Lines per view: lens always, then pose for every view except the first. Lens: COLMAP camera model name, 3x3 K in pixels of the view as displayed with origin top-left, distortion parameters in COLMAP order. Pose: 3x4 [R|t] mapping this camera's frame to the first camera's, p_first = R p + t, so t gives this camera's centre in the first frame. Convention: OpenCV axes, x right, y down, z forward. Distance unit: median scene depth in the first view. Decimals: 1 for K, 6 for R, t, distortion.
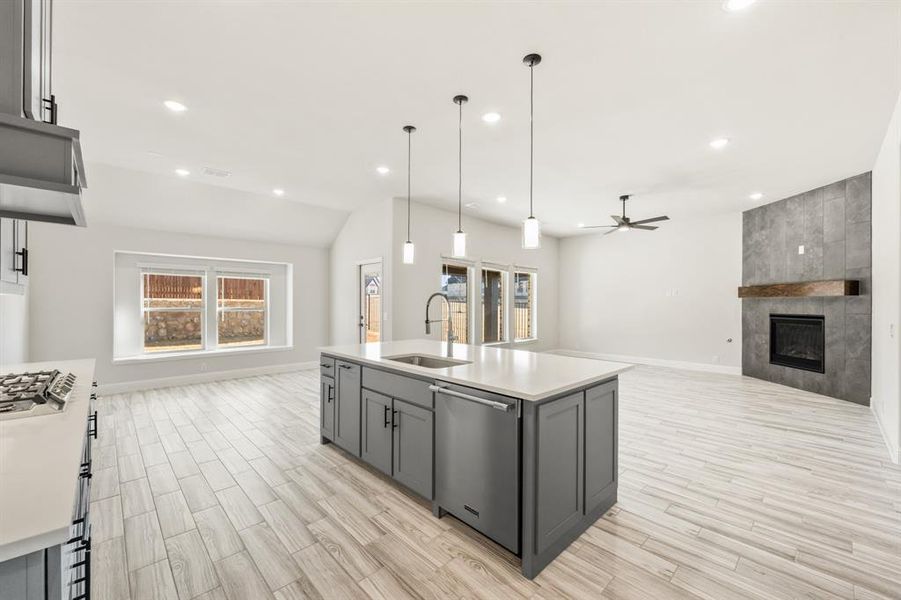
lens RADIAL K [[362.0, 0, 449.4], [0, 362.0, 304.5], [0, 0, 1]] dist [0.000209, -0.001113]
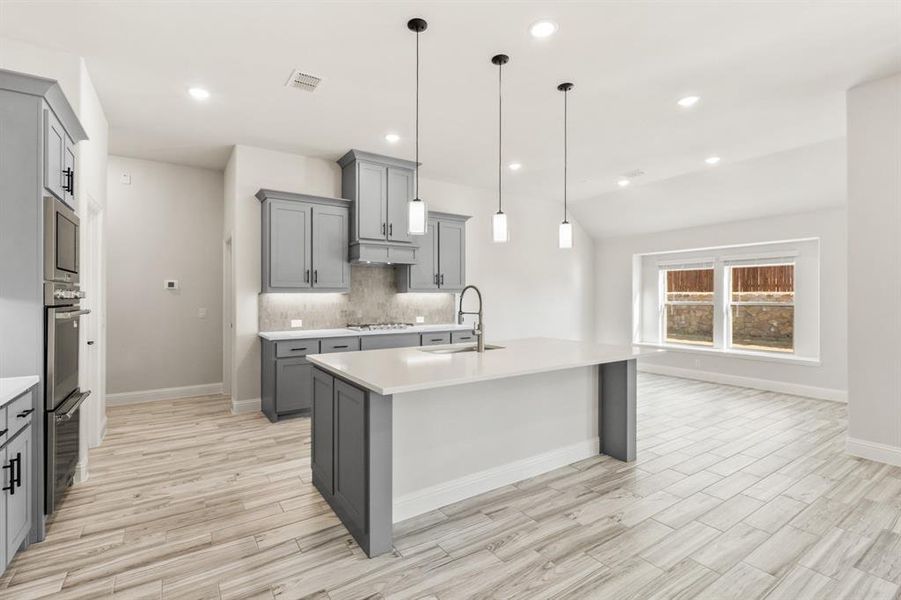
lens RADIAL K [[406.0, 0, 431.3], [0, 406.0, 296.8], [0, 0, 1]] dist [-0.007952, 0.000684]
pose [[-0.197616, -0.003623, -0.980273, 0.530420], [-0.002707, 0.999991, -0.003150, 0.001248], [0.980276, 0.002031, -0.197624, 0.542134]]
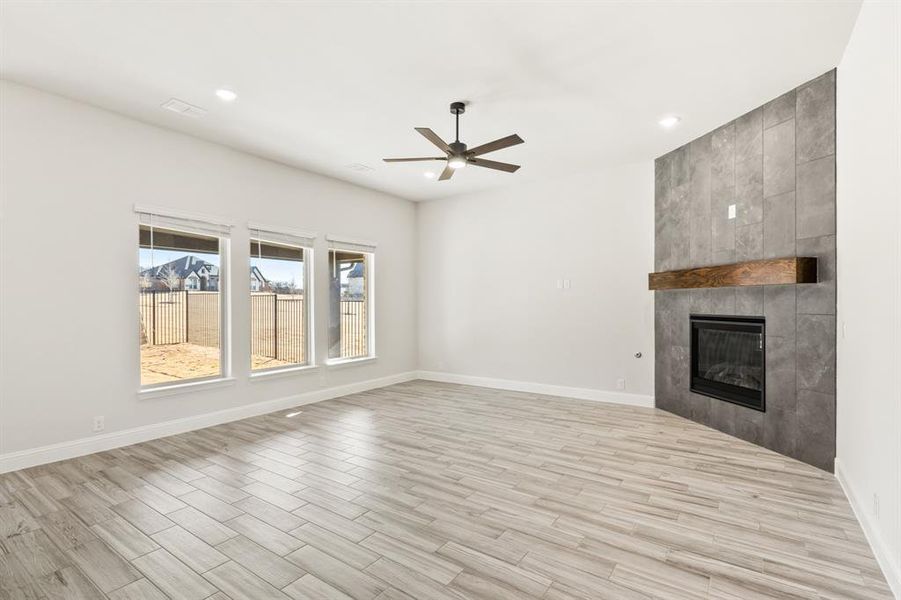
lens RADIAL K [[431.0, 0, 452.1], [0, 431.0, 306.3], [0, 0, 1]] dist [-0.002600, -0.000380]
pose [[0.979939, -0.009572, 0.199066, 0.339099], [0.008154, 0.999935, 0.007941, 0.001846], [-0.199129, -0.006158, 0.979954, 0.355413]]
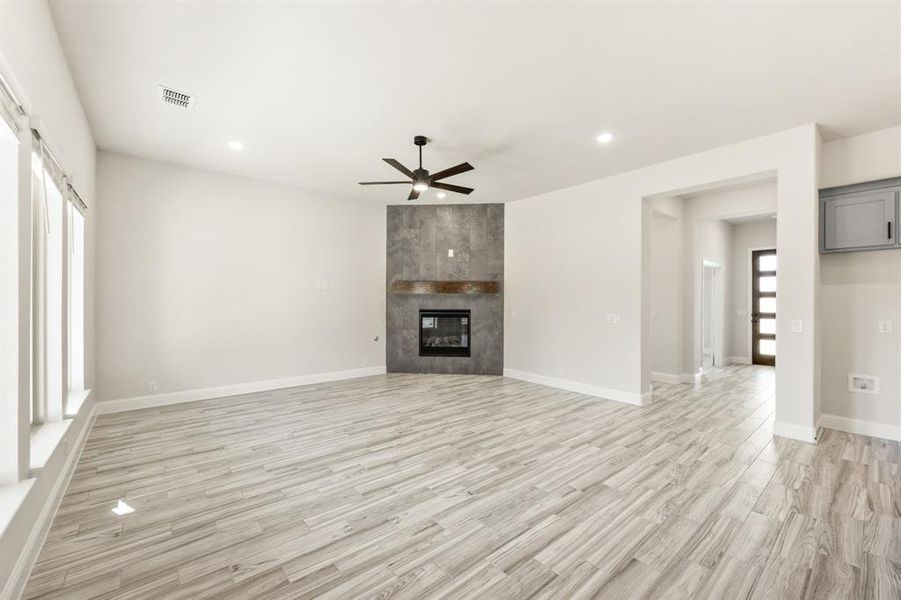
lens RADIAL K [[362.0, 0, 448.7], [0, 362.0, 303.3], [0, 0, 1]] dist [0.000209, -0.001113]
pose [[0.067274, -0.011222, 0.997671, -0.175420], [-0.002224, 0.999933, 0.011398, -0.004419], [-0.997732, -0.002986, 0.067245, 0.894514]]
